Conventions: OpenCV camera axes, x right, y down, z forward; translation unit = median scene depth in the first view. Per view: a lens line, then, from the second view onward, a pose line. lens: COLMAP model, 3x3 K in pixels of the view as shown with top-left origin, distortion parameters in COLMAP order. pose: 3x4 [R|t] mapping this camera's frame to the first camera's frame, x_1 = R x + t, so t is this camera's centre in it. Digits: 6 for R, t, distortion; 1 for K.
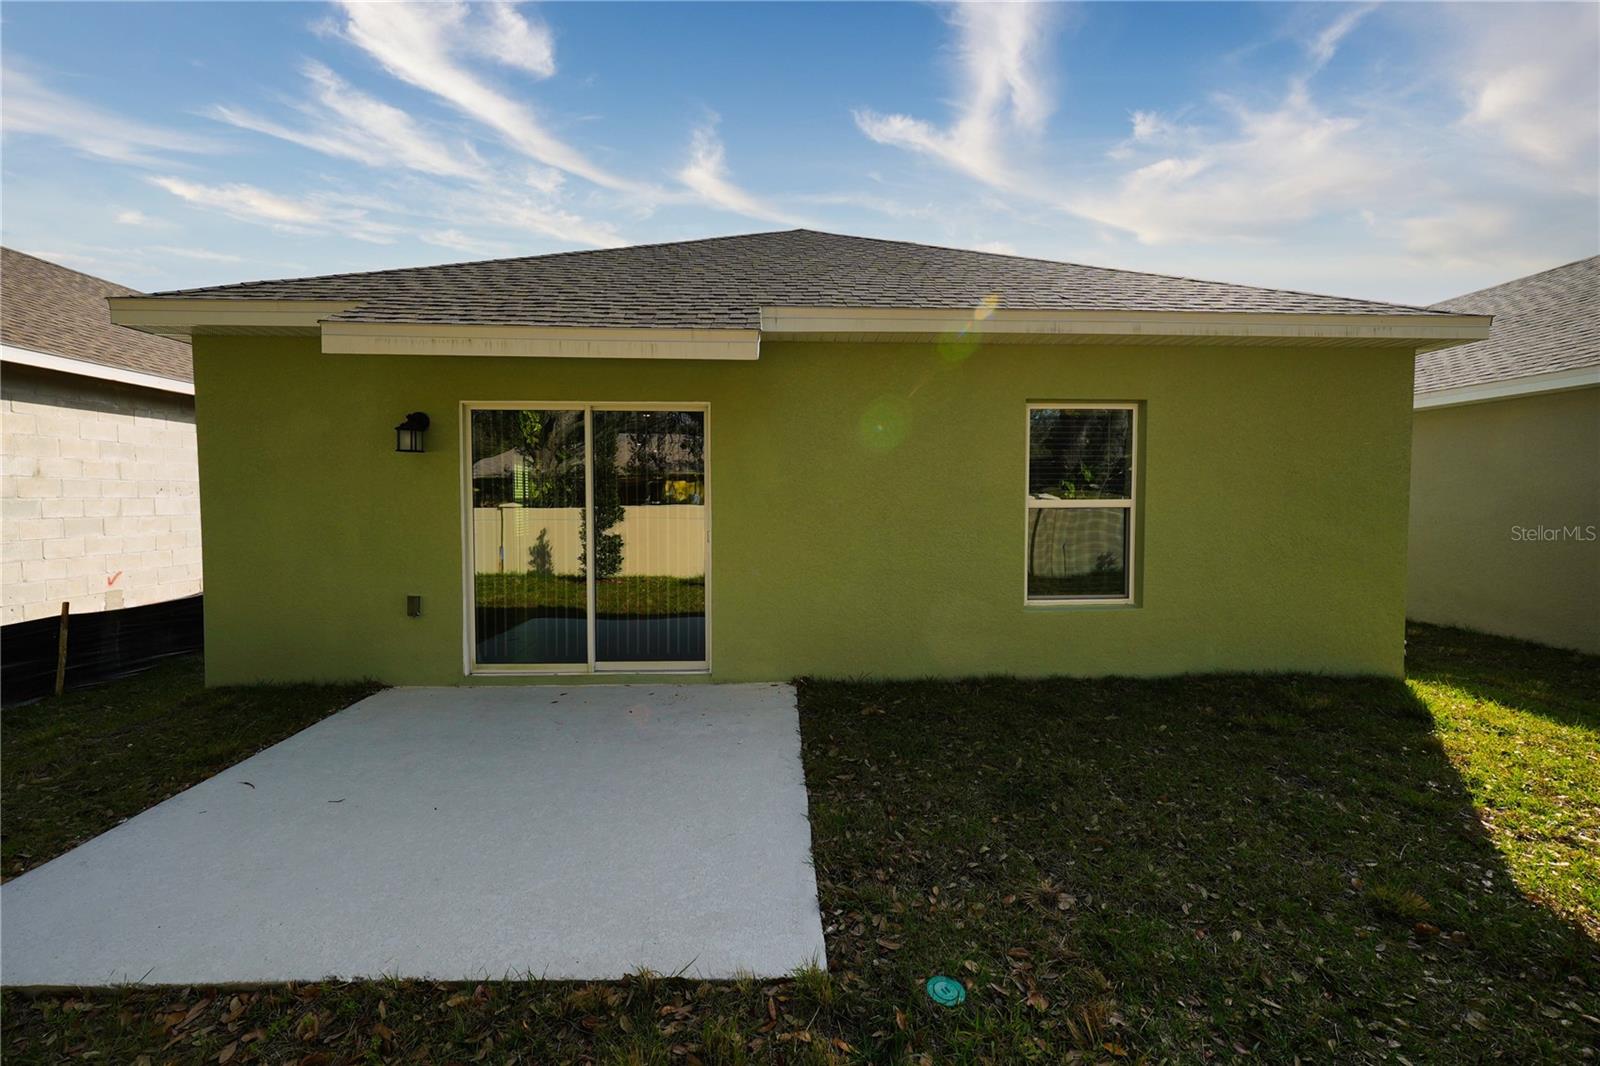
lens RADIAL K [[672.3, 0, 804.0], [0, 672.3, 527.9], [0, 0, 1]] dist [-0.020442, 0.006013]
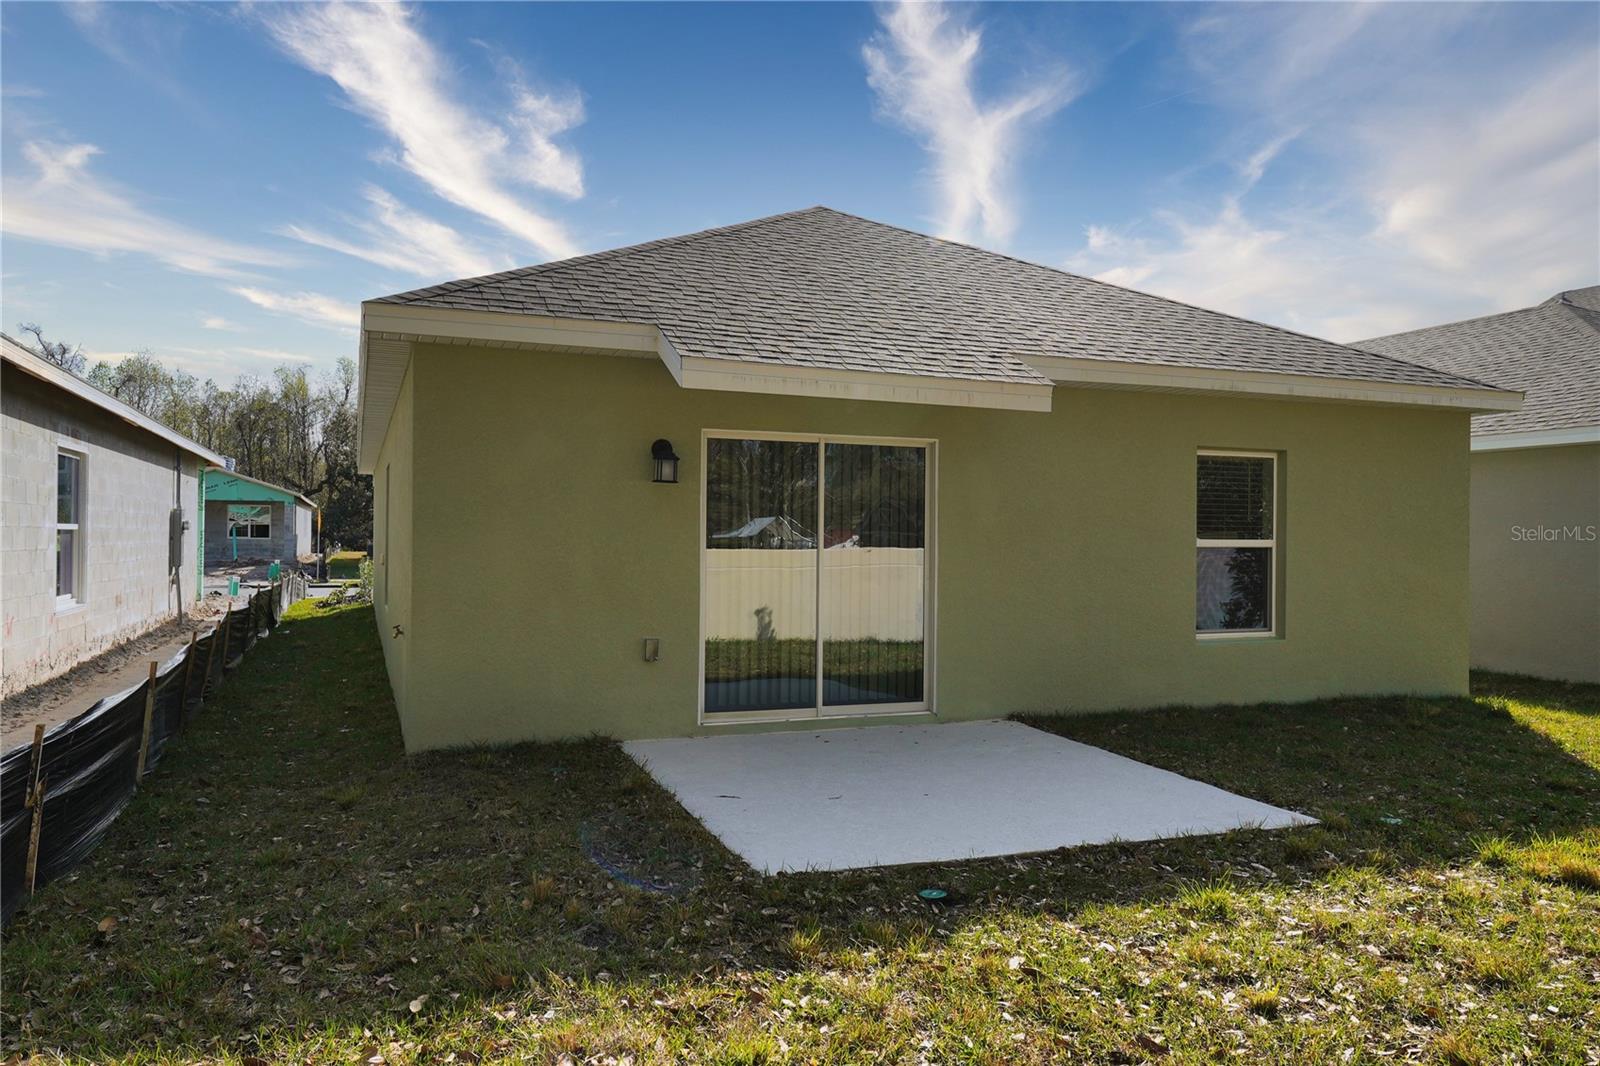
lens RADIAL K [[1152.1, 0, 798.2], [0, 1152.1, 540.7], [0, 0, 1]] dist [-0.003678, -0.000993]
pose [[0.946164, 0.008855, 0.323565, -0.868143], [0.005871, 0.998992, -0.044506, 0.038118], [-0.323633, 0.044010, 0.945159, -0.533609]]
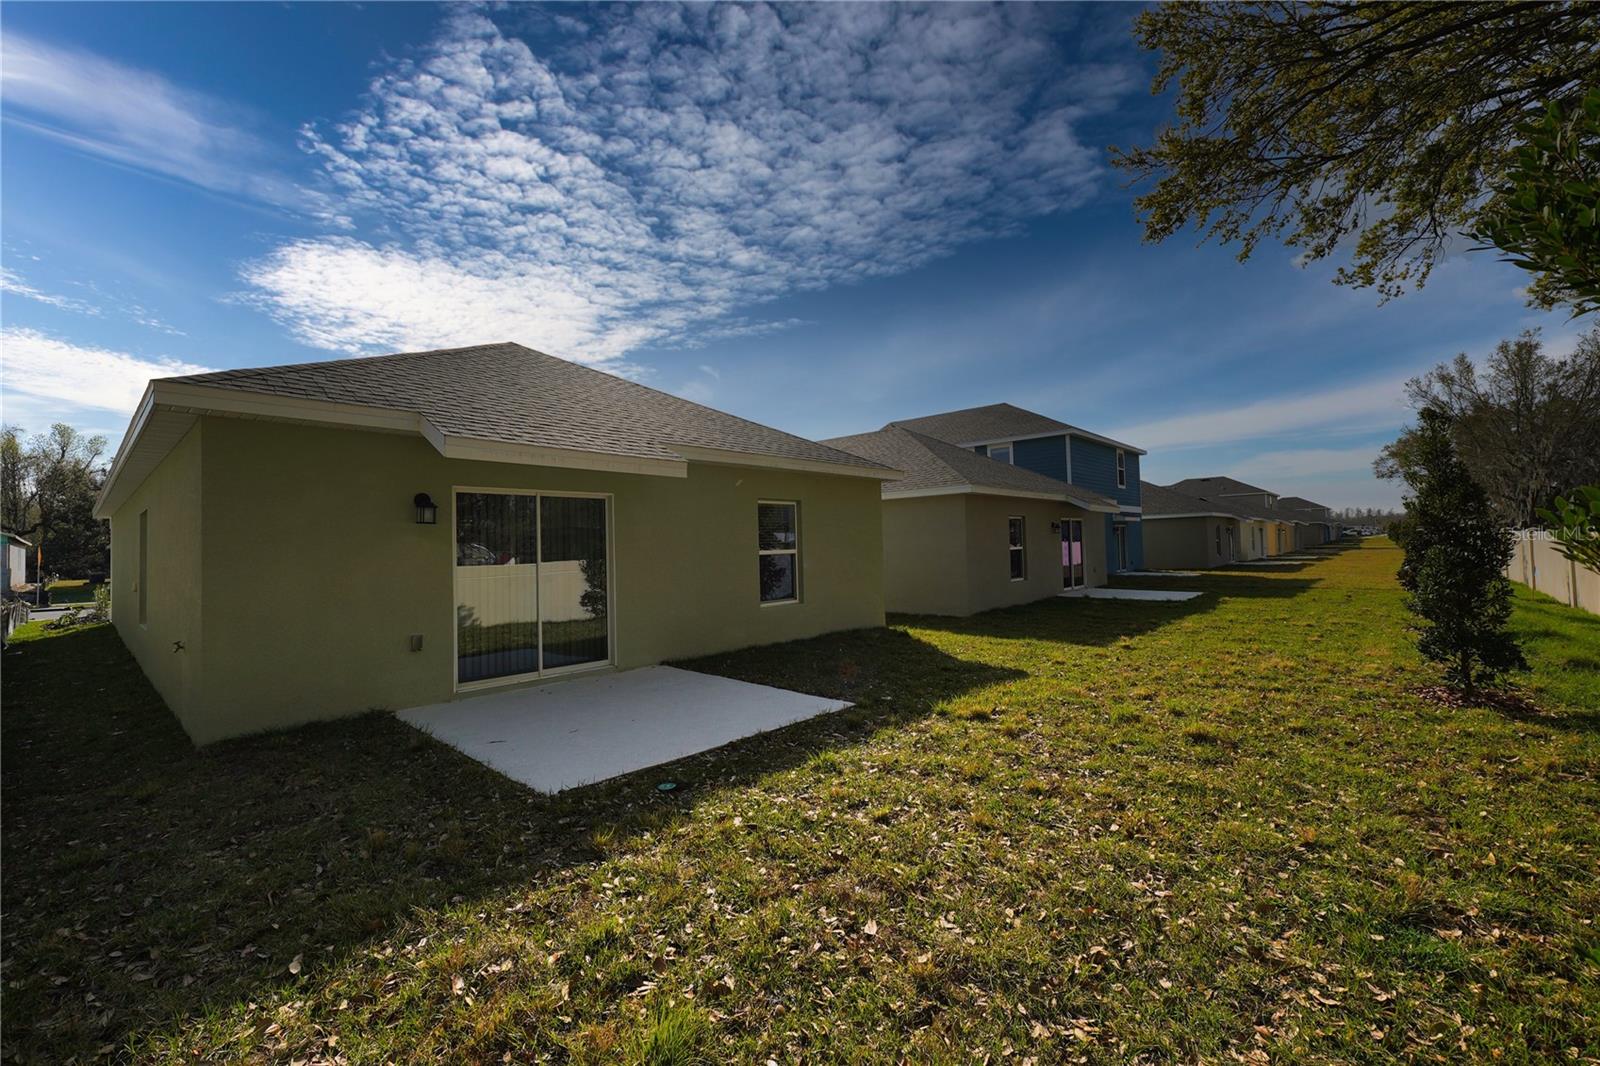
lens RADIAL K [[672.3, 0, 803.3], [0, 672.3, 528.0], [0, 0, 1]] dist [-0.020442, 0.006013]
pose [[0.696533, 0.004308, 0.717512, -0.947011], [0.059621, 0.996176, -0.063859, 0.022909], [-0.715044, 0.087259, 0.693613, -0.413092]]
